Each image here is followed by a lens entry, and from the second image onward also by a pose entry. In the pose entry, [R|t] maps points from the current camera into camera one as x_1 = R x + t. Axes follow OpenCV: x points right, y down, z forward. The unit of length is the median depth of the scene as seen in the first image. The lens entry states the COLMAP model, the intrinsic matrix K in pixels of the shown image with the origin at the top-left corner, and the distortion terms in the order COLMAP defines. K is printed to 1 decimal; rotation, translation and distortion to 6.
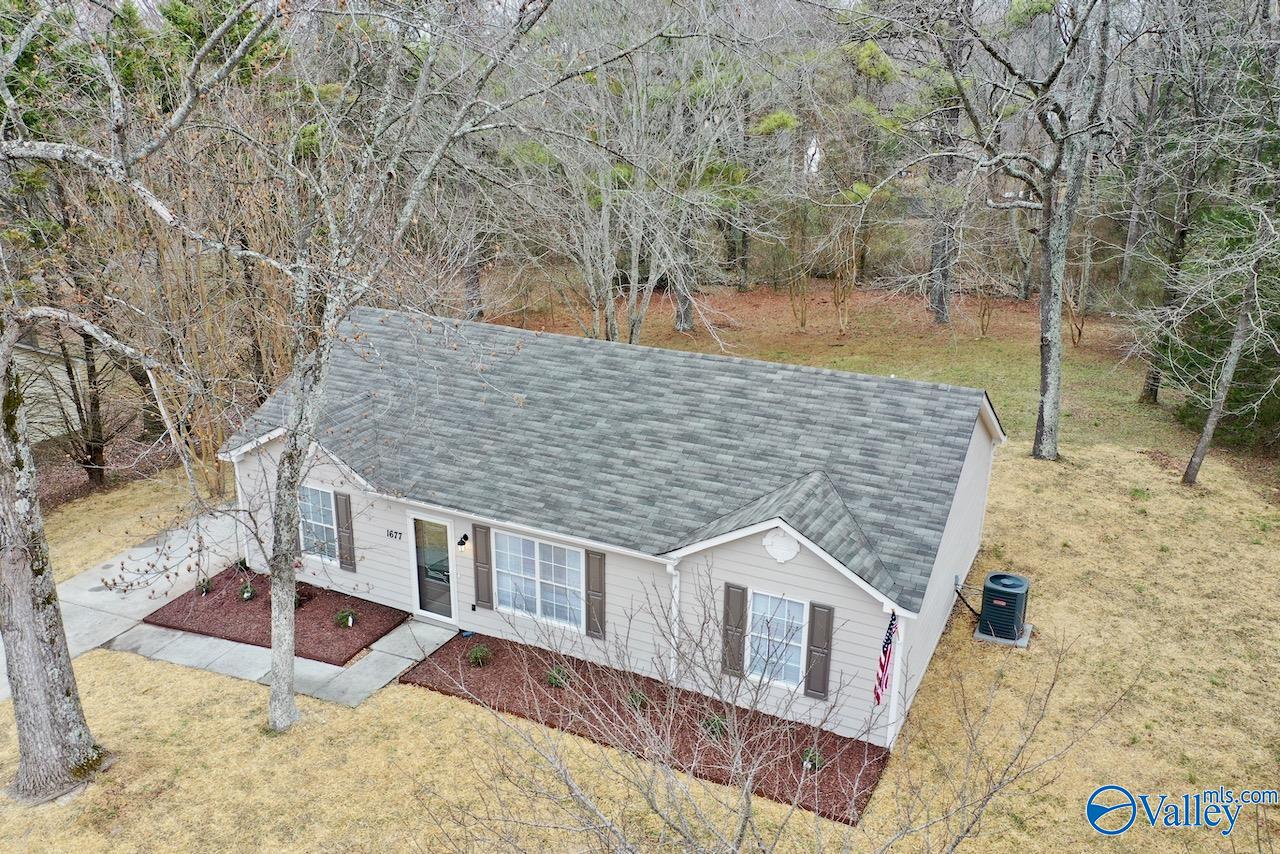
lens RADIAL K [[1026.5, 0, 640.0], [0, 1026.5, 427.0], [0, 0, 1]] dist [0.003104, 0.008217]
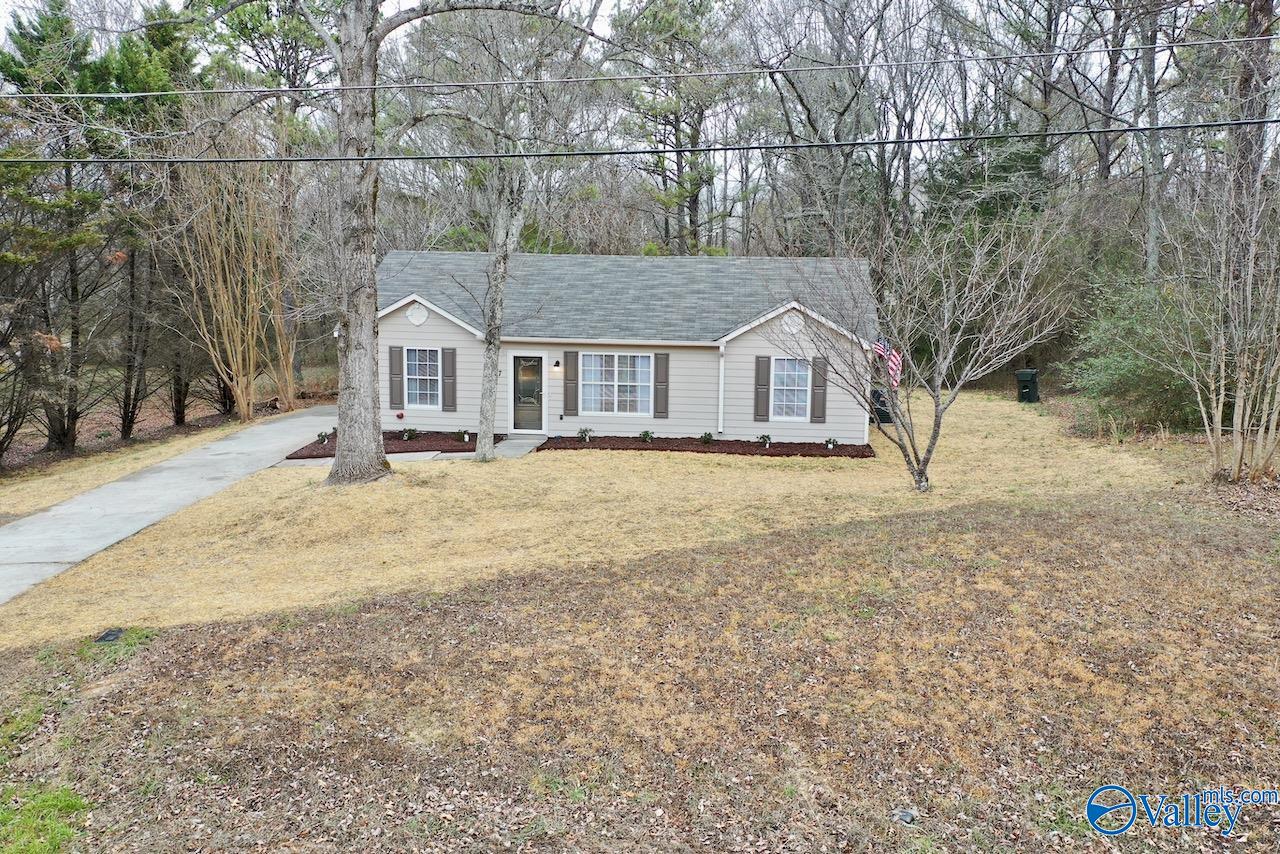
lens RADIAL K [[1026.5, 0, 640.0], [0, 1026.5, 427.0], [0, 0, 1]] dist [0.003104, 0.008217]
pose [[0.937718, -0.047202, 0.344177, -0.547412], [0.107300, 0.981638, -0.157715, 0.423977], [-0.330413, 0.184822, 0.925564, -0.327270]]
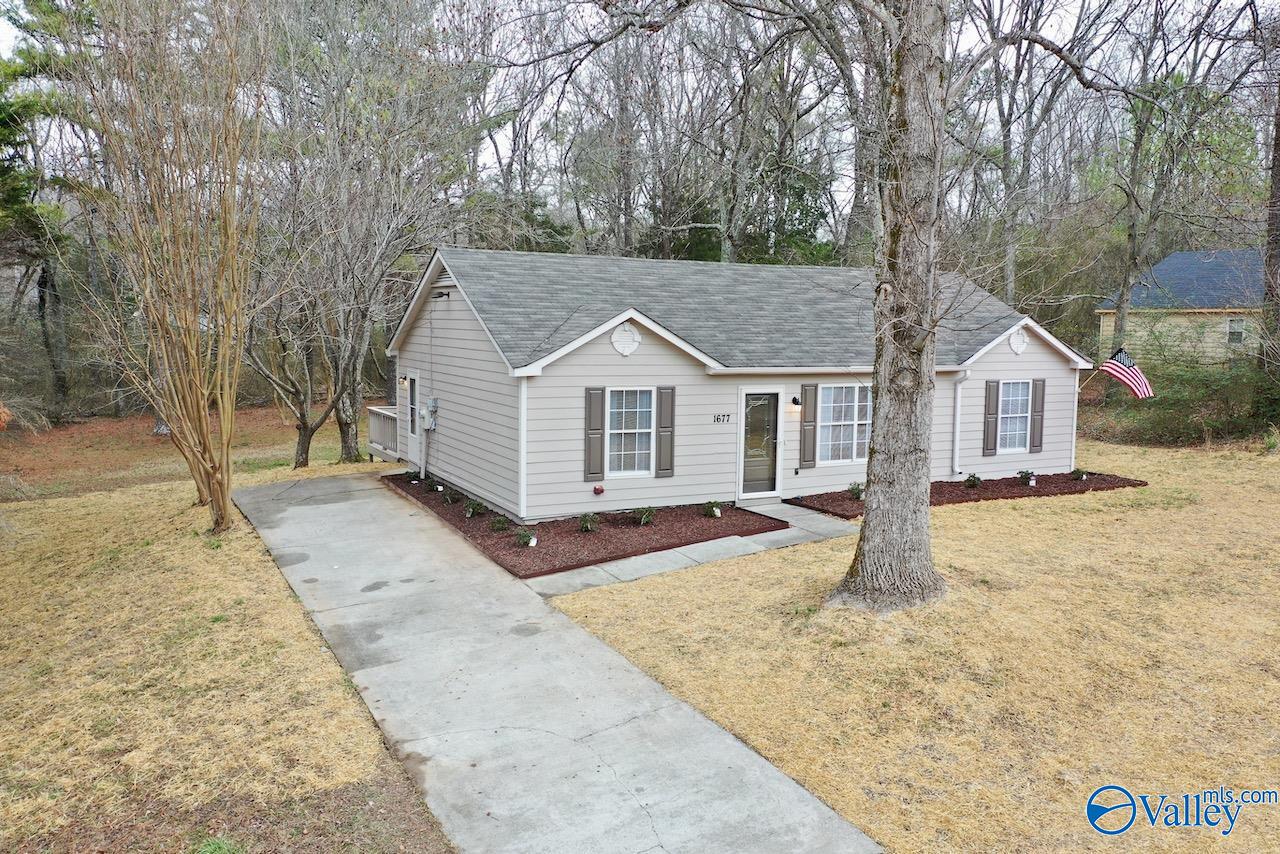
lens RADIAL K [[1026.5, 0, 640.0], [0, 1026.5, 427.0], [0, 0, 1]] dist [0.003104, 0.008217]
pose [[0.591769, -0.090327, 0.801031, -1.109714], [0.252106, 0.964593, -0.077475, 0.174355], [-0.765671, 0.247792, 0.593588, 0.488522]]
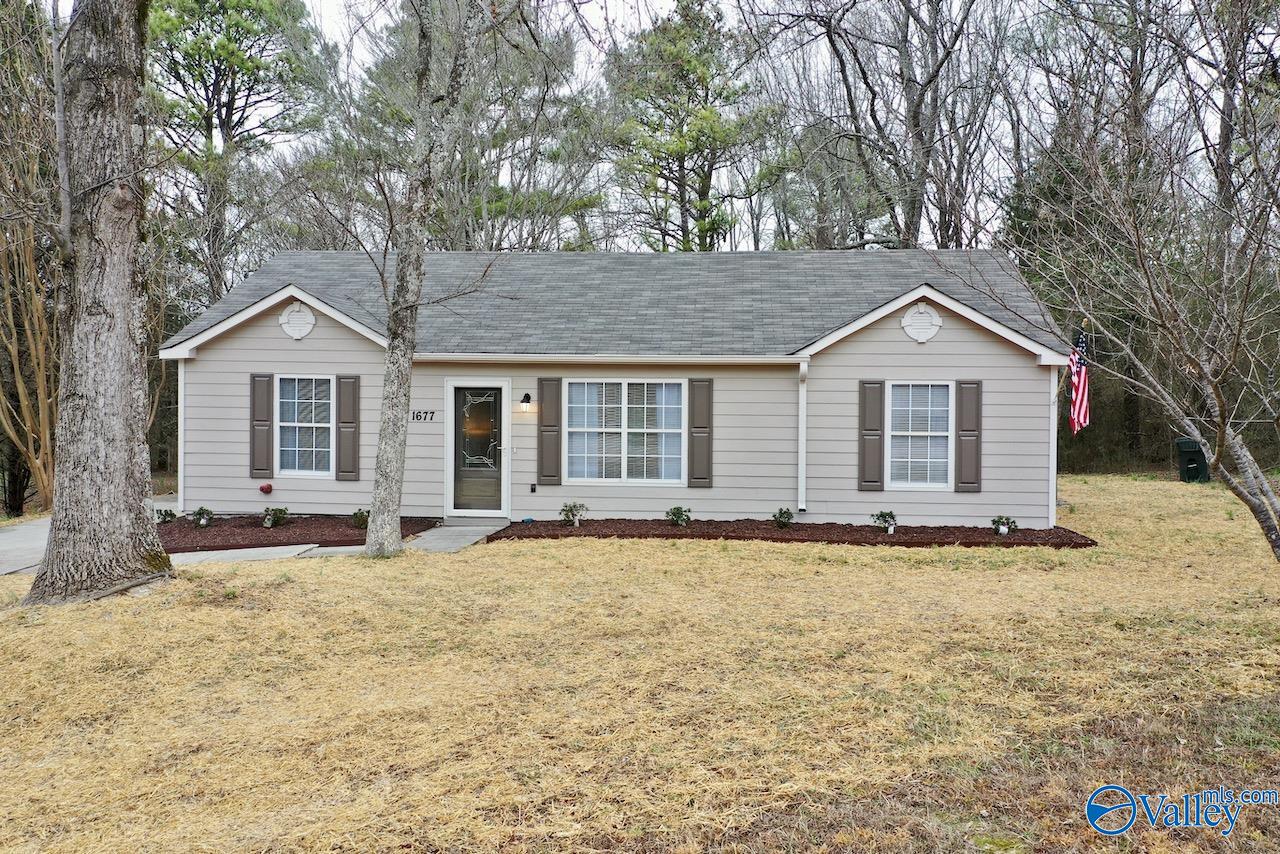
lens RADIAL K [[1026.5, 0, 640.0], [0, 1026.5, 427.0], [0, 0, 1]] dist [0.003104, 0.008217]
pose [[0.934695, -0.012726, 0.355223, -0.380421], [0.115721, 0.955810, -0.270252, 0.367265], [-0.336087, 0.293710, 0.894863, 0.209795]]
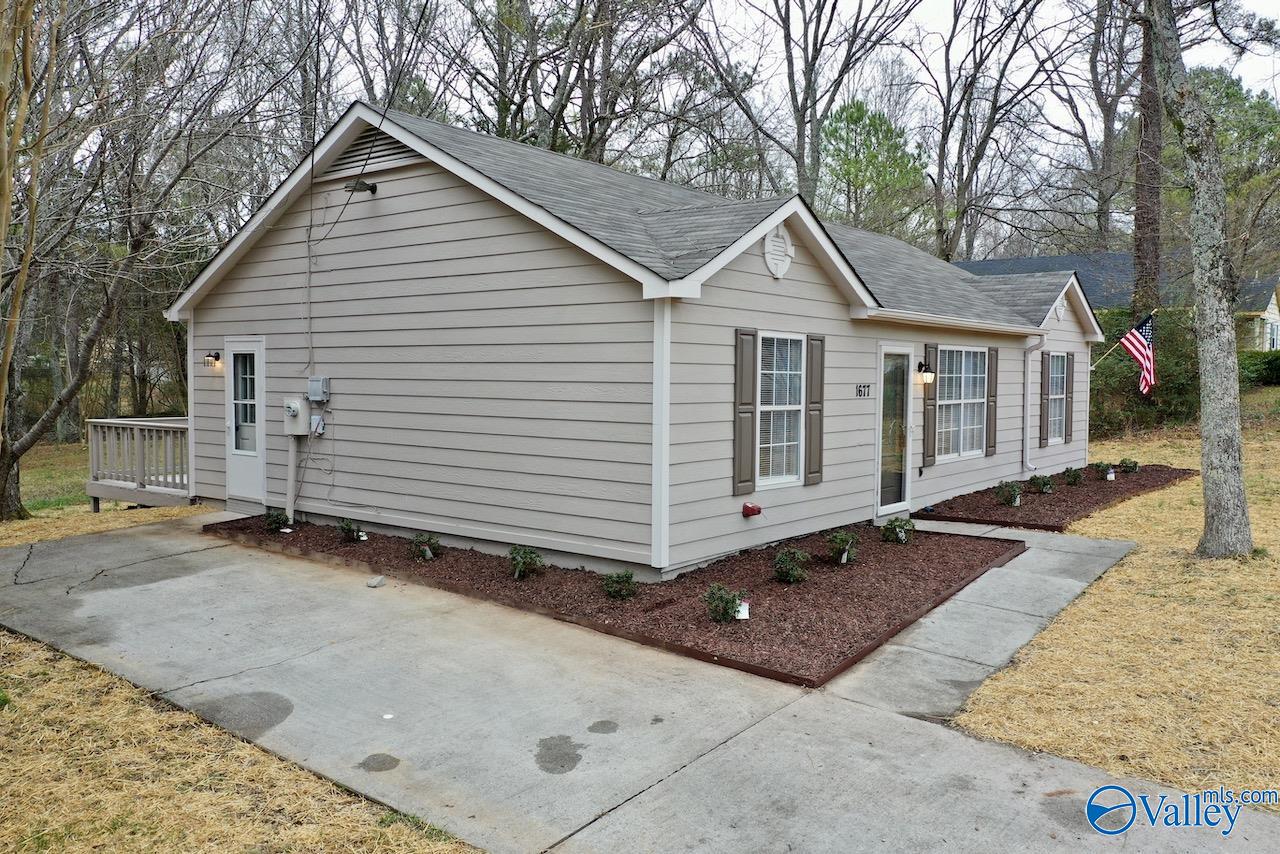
lens RADIAL K [[1026.5, 0, 640.0], [0, 1026.5, 427.0], [0, 0, 1]] dist [0.003104, 0.008217]
pose [[0.213897, -0.065267, 0.974673, -0.915034], [0.306858, 0.951749, -0.003610, 0.088706], [-0.927408, 0.299858, 0.223604, 1.020672]]
